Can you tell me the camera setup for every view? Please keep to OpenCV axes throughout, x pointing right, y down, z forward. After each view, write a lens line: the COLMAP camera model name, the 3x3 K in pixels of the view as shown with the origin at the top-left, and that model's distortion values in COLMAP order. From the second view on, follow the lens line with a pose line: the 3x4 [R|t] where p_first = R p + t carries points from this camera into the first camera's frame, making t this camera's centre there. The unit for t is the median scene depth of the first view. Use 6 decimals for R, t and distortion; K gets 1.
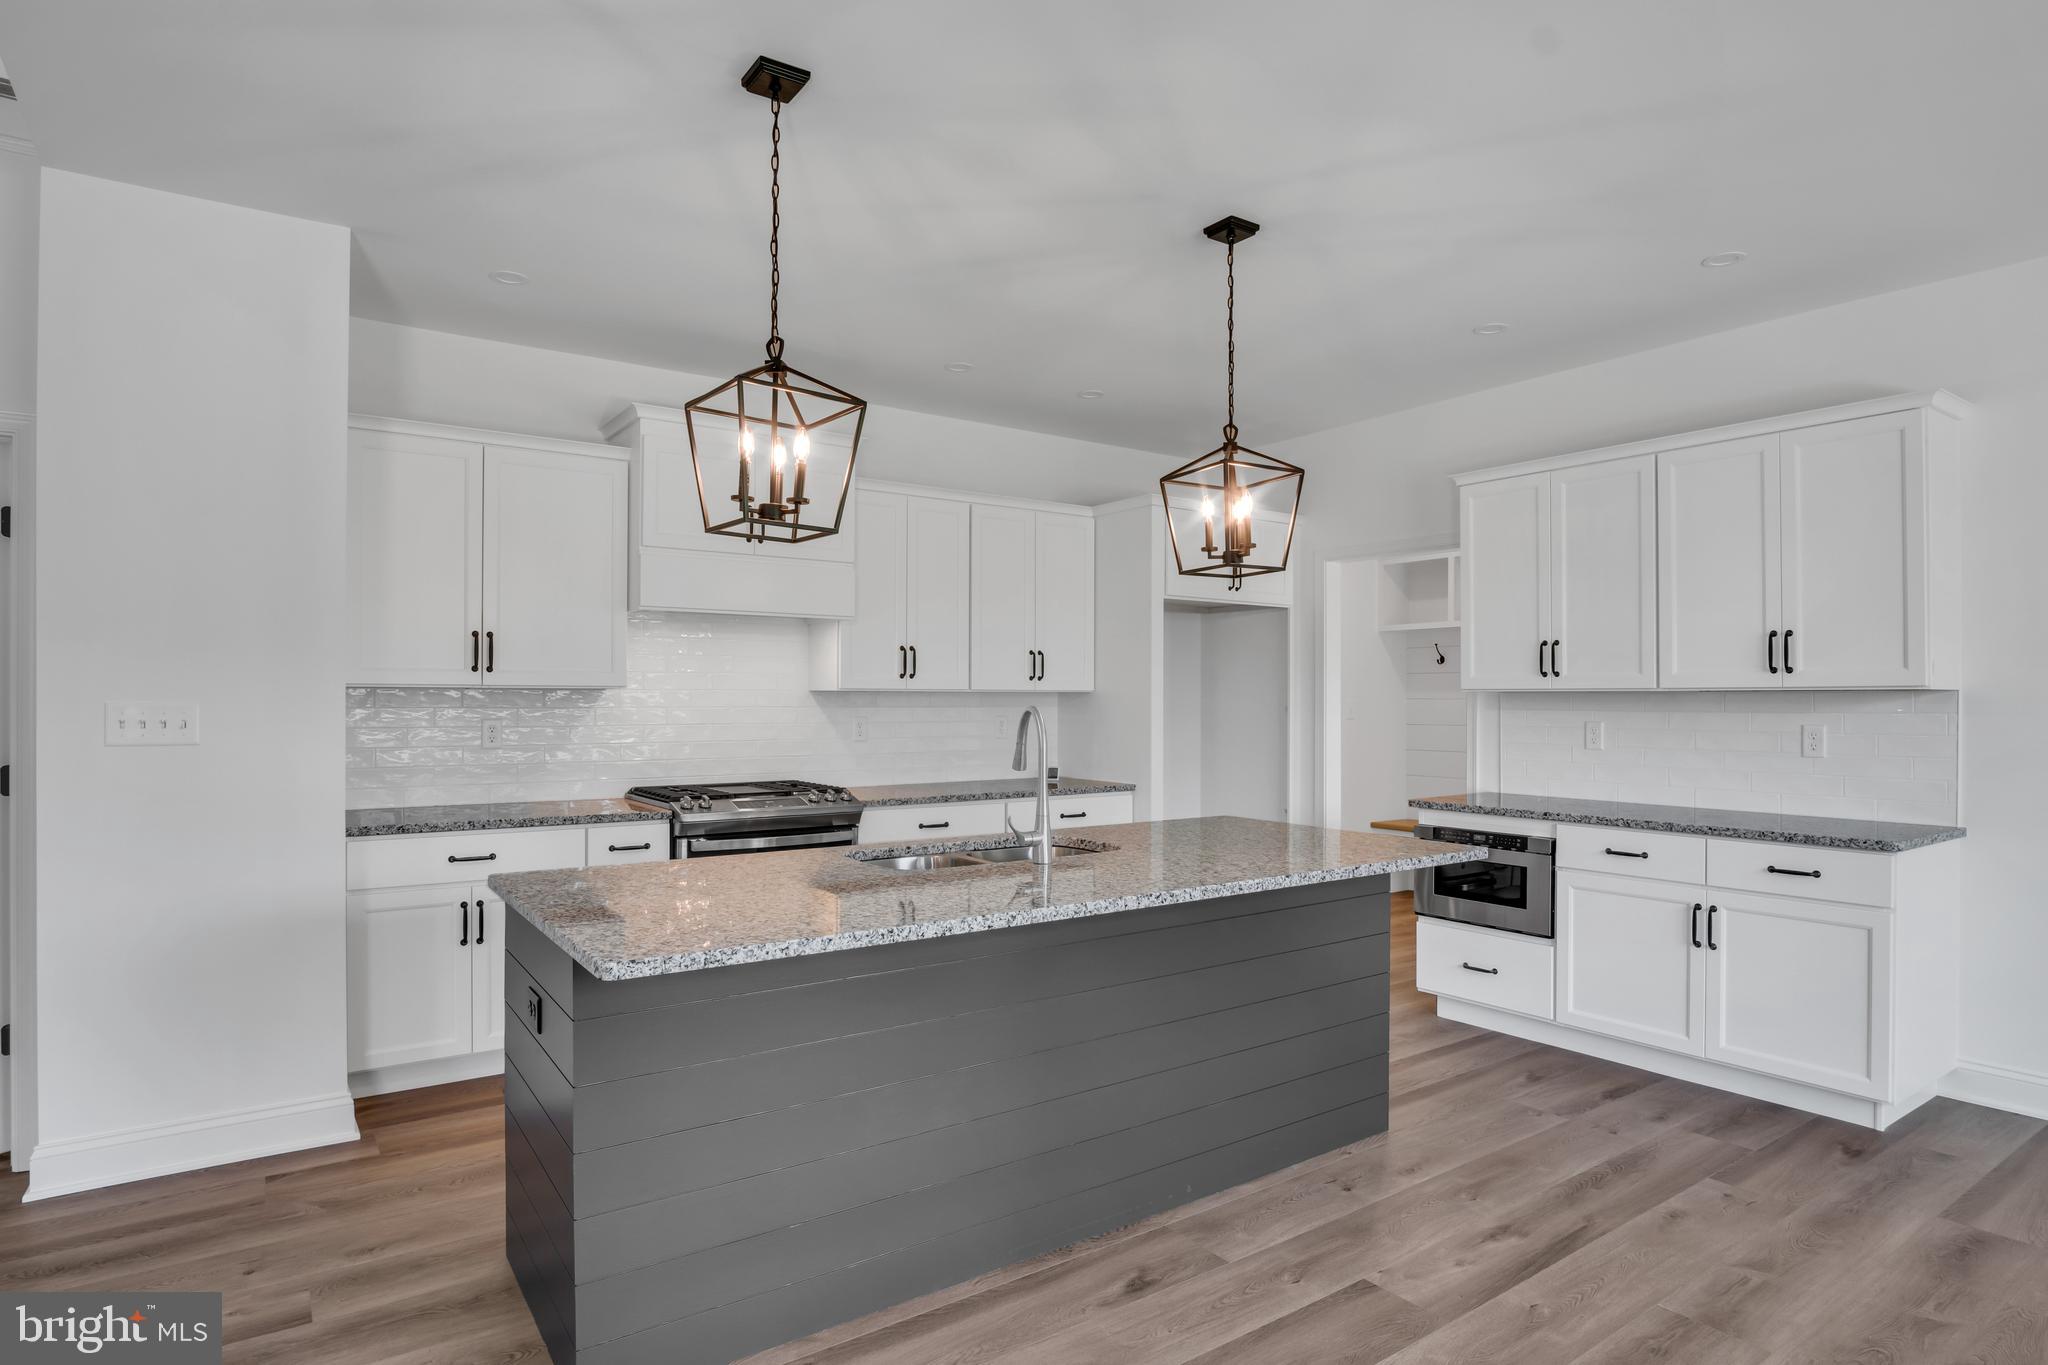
lens RADIAL K [[1112.9, 0, 1002.8], [0, 1112.9, 705.1], [0, 0, 1]] dist [-0.033185, 0.007517]
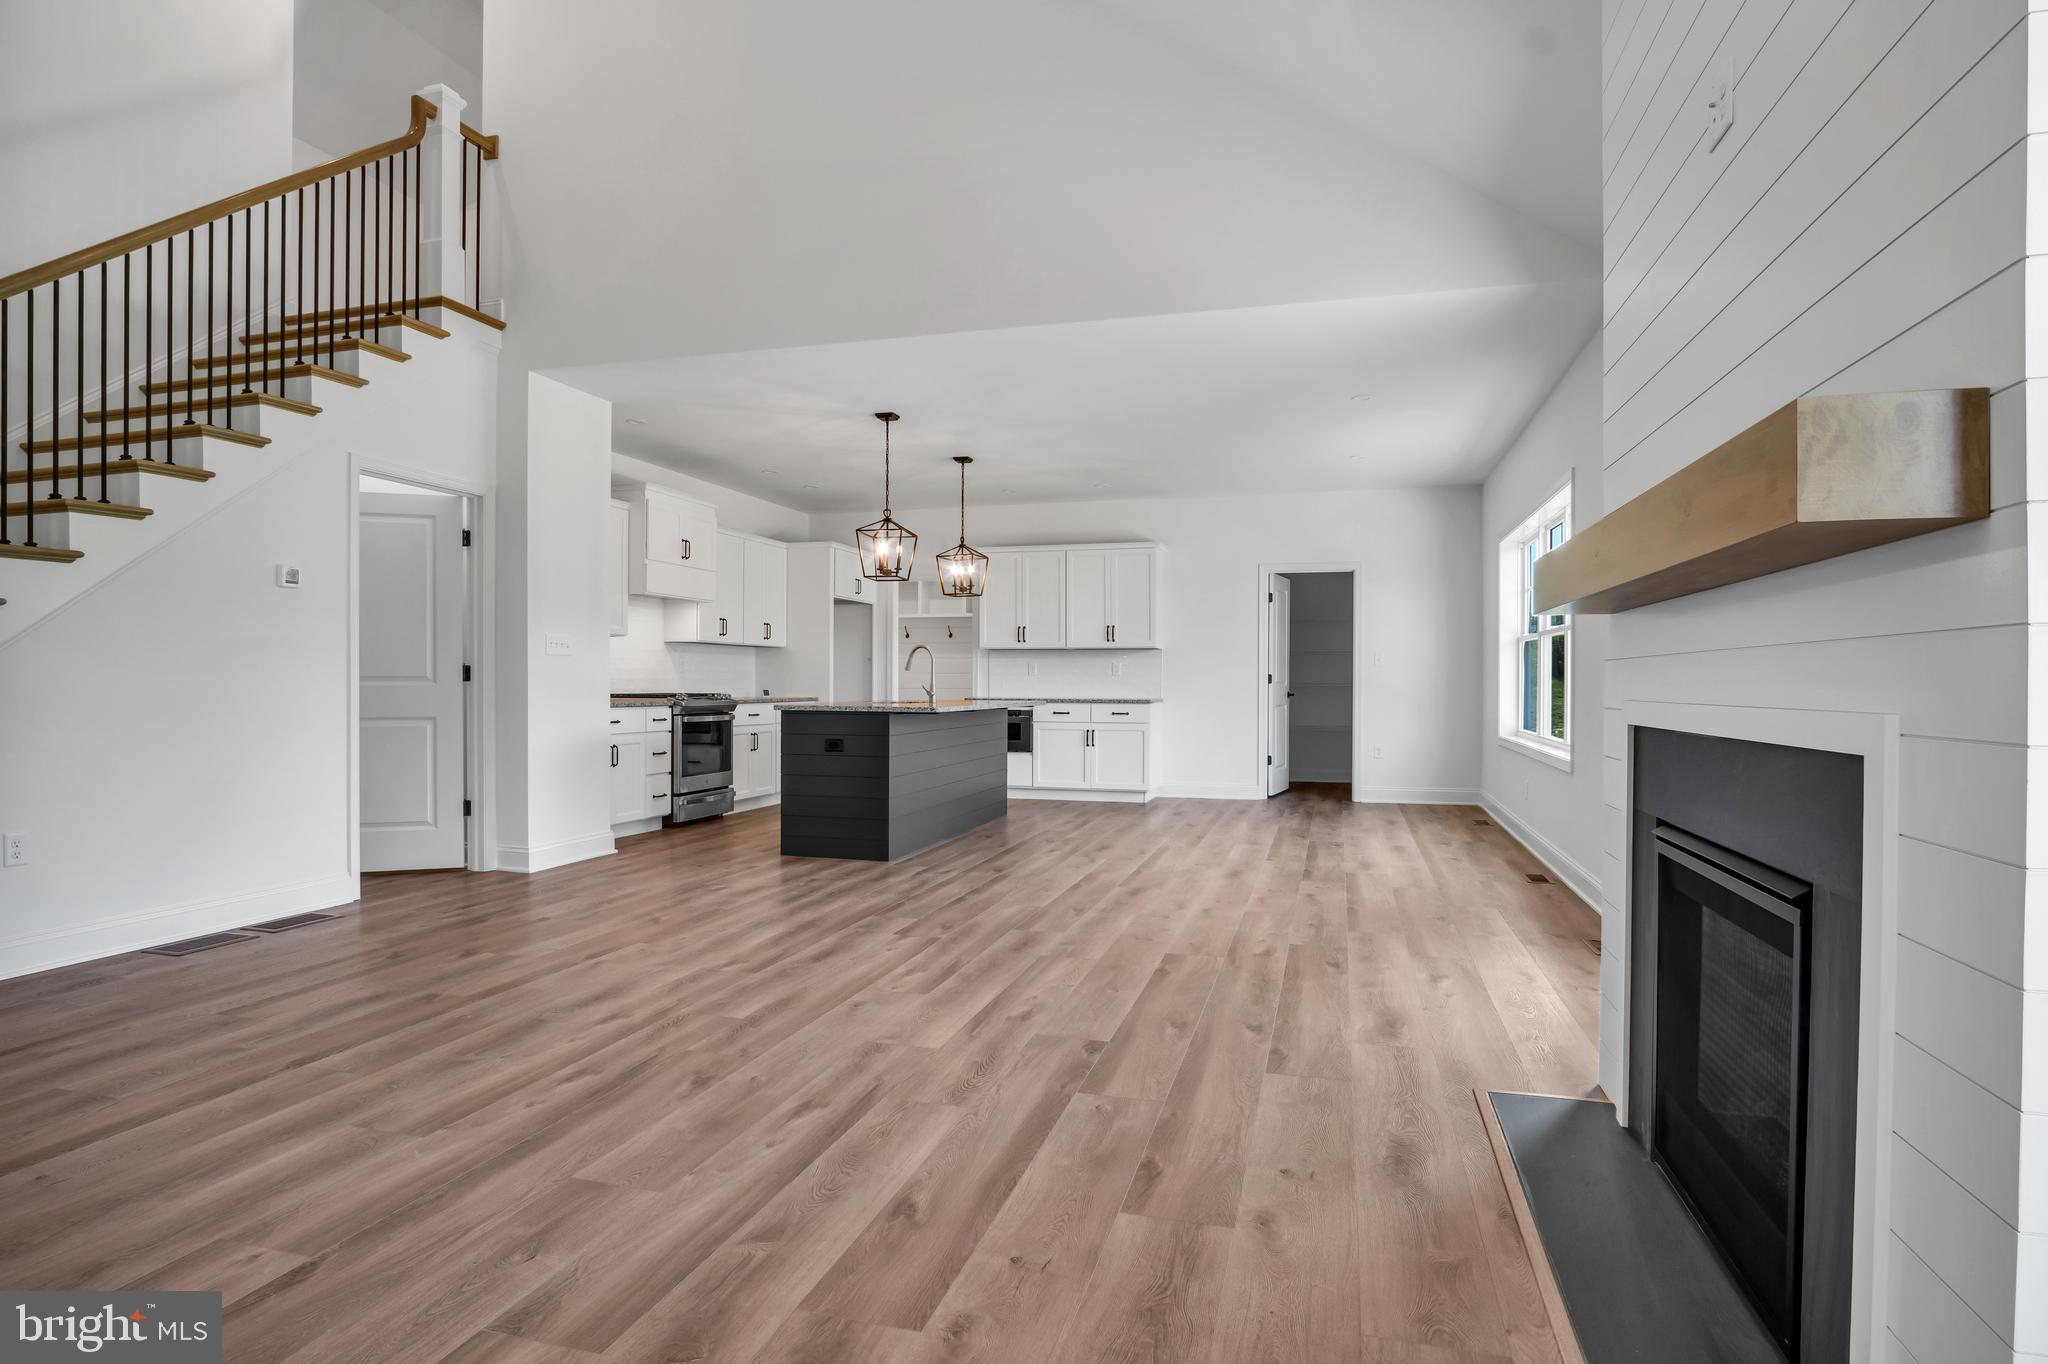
lens RADIAL K [[1112.9, 0, 1011.7], [0, 1112.9, 688.2], [0, 0, 1]] dist [-0.033185, 0.007517]
pose [[0.780892, -0.001487, 0.624664, -1.117227], [0.001449, 0.999999, 0.000569, 0.079708], [-0.624664, 0.000461, 0.780894, -0.910771]]
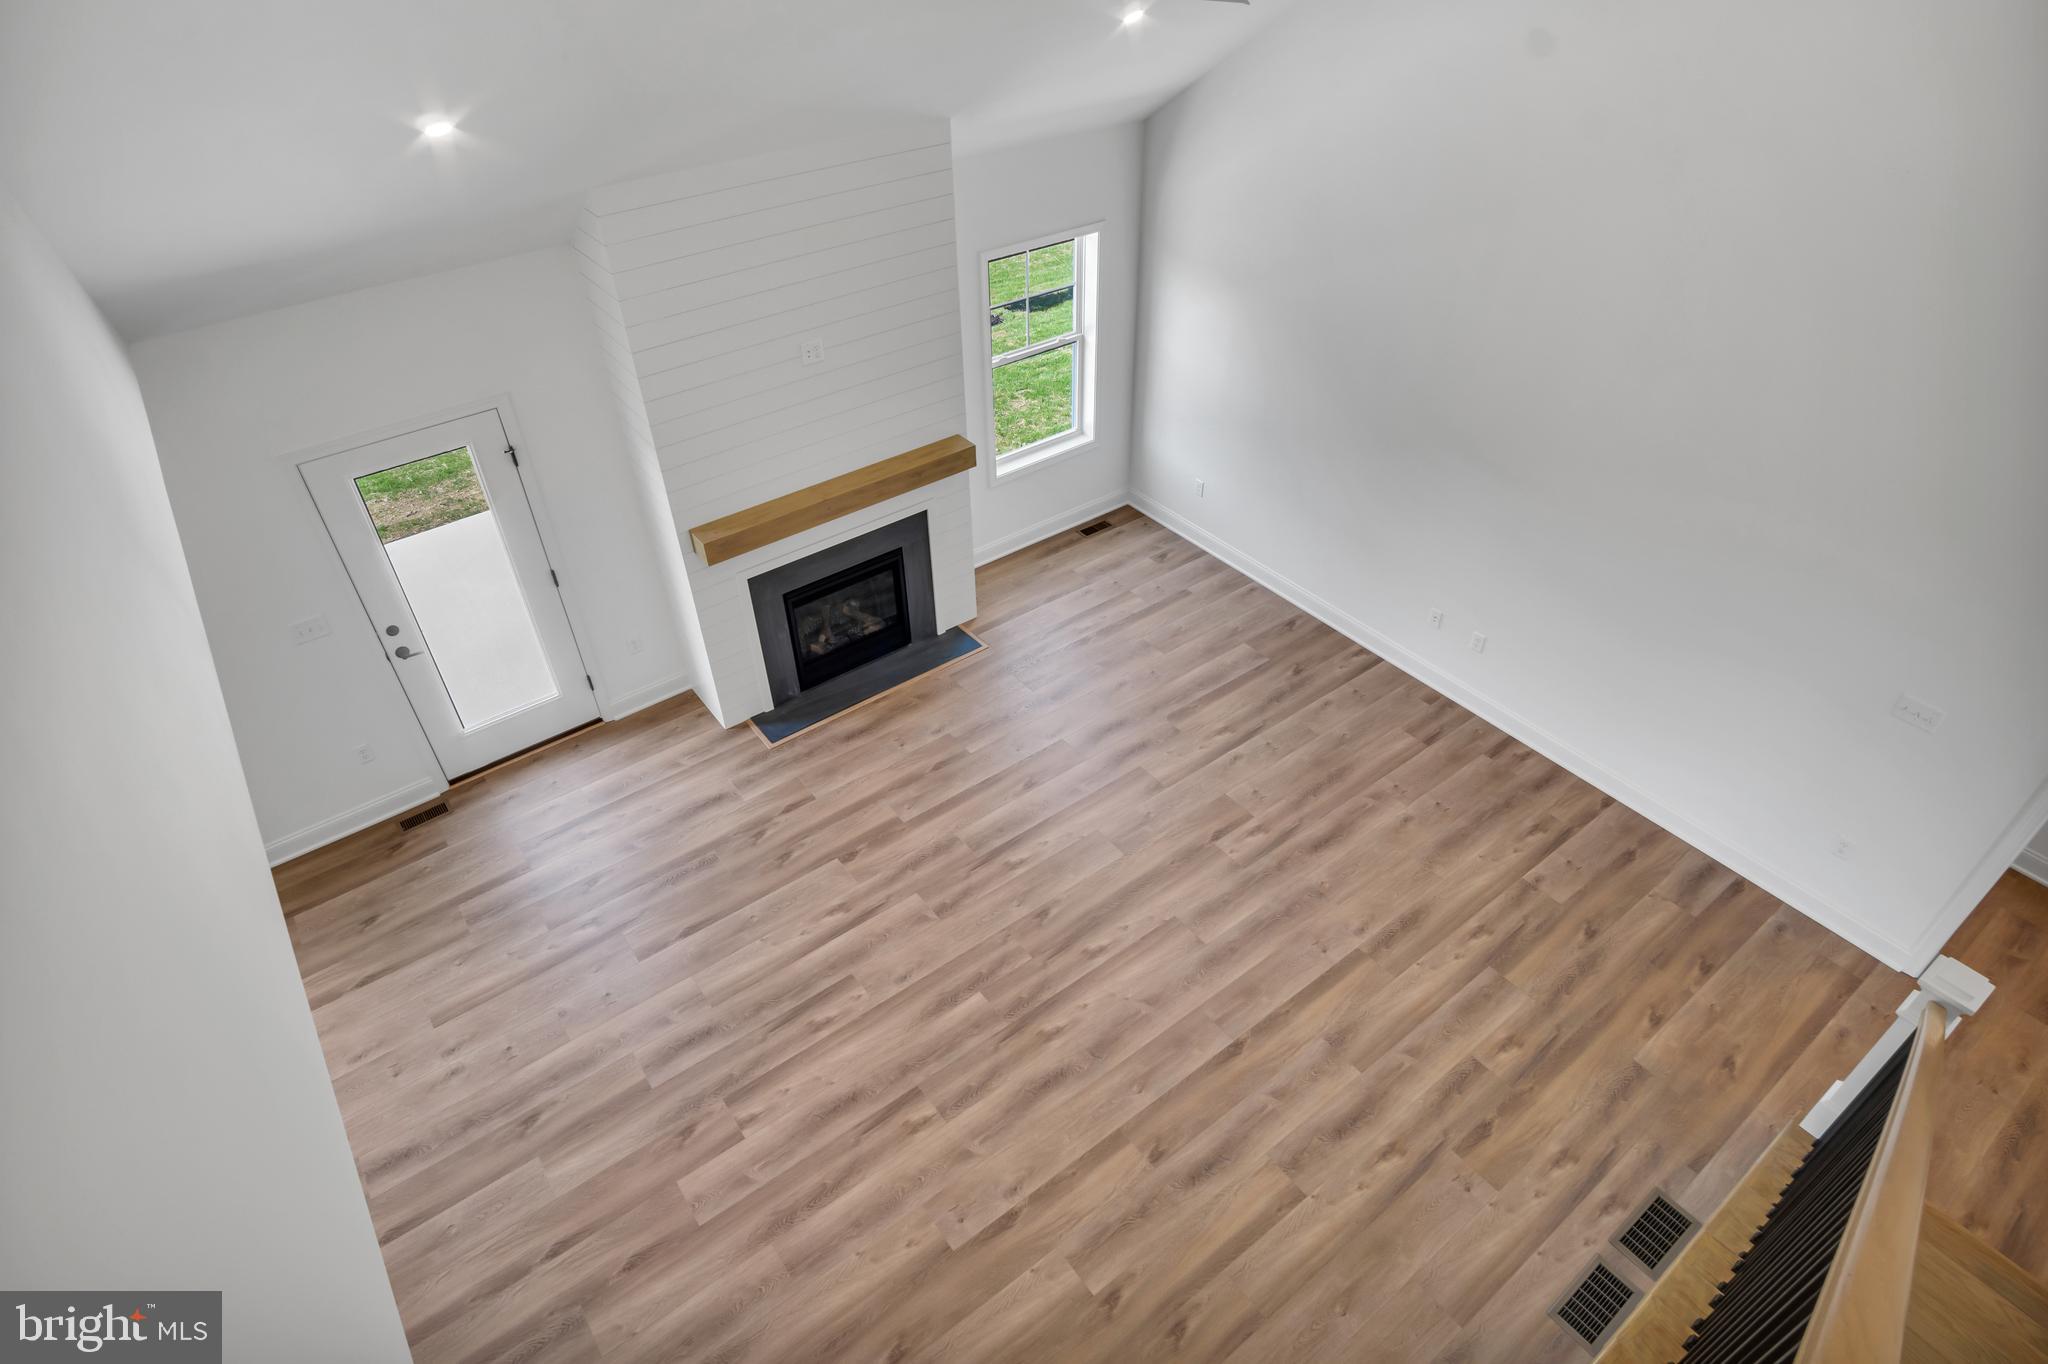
lens RADIAL K [[1112.9, 0, 1016.2], [0, 1112.9, 688.6], [0, 0, 1]] dist [-0.033185, 0.007517]
pose [[-0.999264, 0.034658, -0.016418, -0.759395], [0.016049, 0.766746, 0.641750, -0.814276], [0.034830, 0.641015, -0.766738, 0.748143]]
